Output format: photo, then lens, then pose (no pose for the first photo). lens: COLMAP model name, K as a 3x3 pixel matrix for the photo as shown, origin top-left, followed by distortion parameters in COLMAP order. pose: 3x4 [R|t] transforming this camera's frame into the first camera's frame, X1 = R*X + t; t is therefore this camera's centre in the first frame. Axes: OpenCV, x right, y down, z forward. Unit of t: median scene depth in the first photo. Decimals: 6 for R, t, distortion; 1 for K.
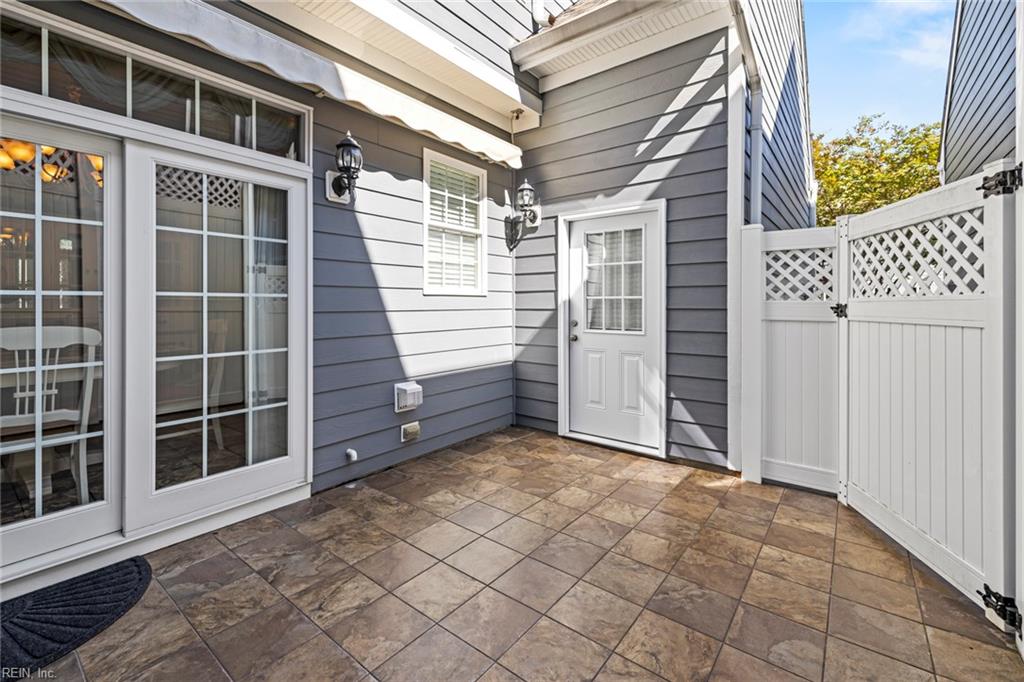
lens RADIAL K [[439.2, 0, 512.8], [0, 439.2, 304.8], [0, 0, 1]] dist [-0.000580, 0.000148]
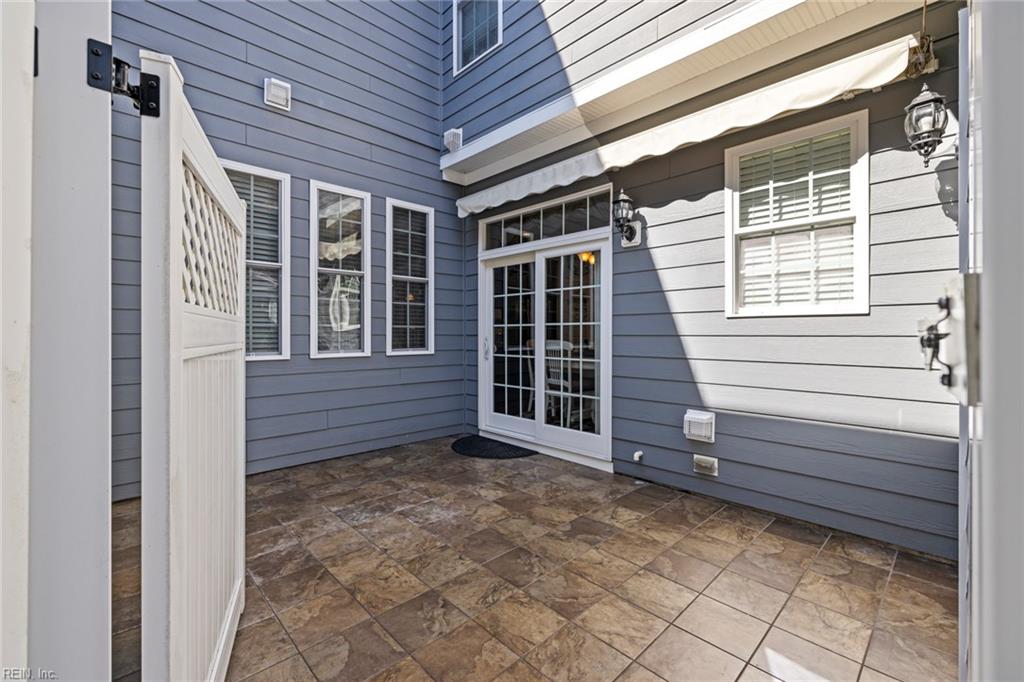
lens RADIAL K [[439.2, 0, 511.9], [0, 439.2, 335.1], [0, 0, 1]] dist [-0.000580, 0.000148]
pose [[-0.137586, 0.005587, -0.990474, 0.854672], [-0.001600, 0.999982, 0.005863, 0.008453], [0.990489, 0.002391, -0.137574, 0.825818]]
